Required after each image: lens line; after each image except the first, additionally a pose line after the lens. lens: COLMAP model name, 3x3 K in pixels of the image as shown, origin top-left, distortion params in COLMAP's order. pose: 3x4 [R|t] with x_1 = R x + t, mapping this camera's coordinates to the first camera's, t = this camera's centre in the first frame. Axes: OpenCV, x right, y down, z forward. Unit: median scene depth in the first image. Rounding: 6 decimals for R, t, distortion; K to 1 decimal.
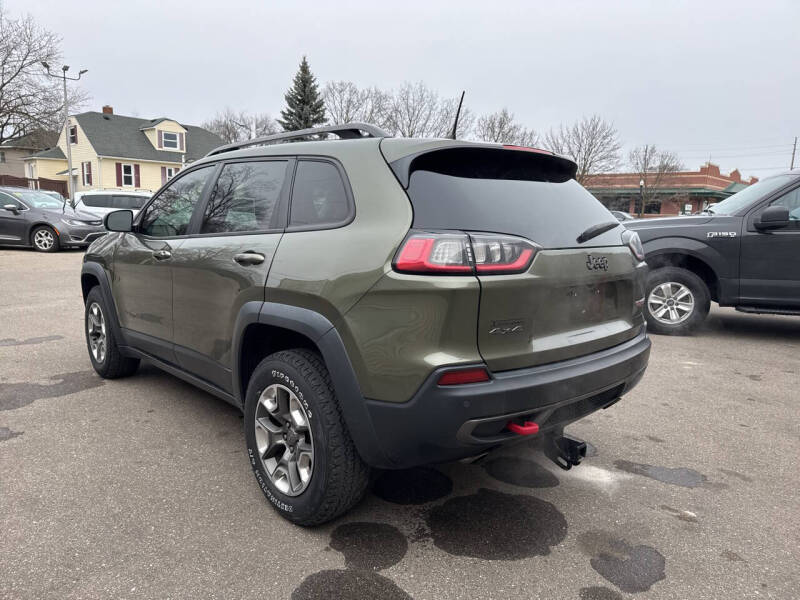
lens RADIAL K [[563.1, 0, 400.5], [0, 563.1, 293.6], [0, 0, 1]] dist [0.045119, -0.047476]
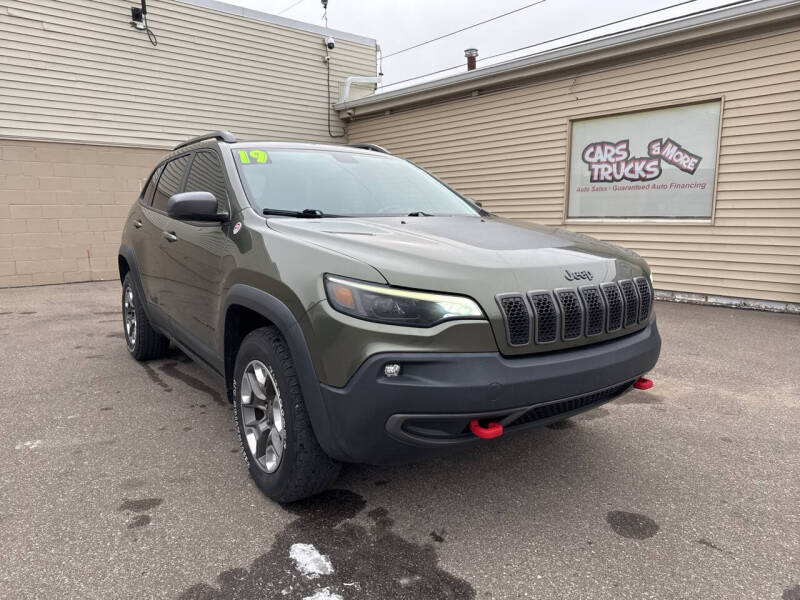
lens RADIAL K [[560.8, 0, 398.3], [0, 560.8, 299.5], [0, 0, 1]] dist [0.040333, -0.049109]
pose [[-0.992072, -0.041493, 0.118625, -0.045311], [-0.004573, 0.955216, 0.295874, -0.025005], [-0.125590, 0.292986, -0.947833, 0.189190]]
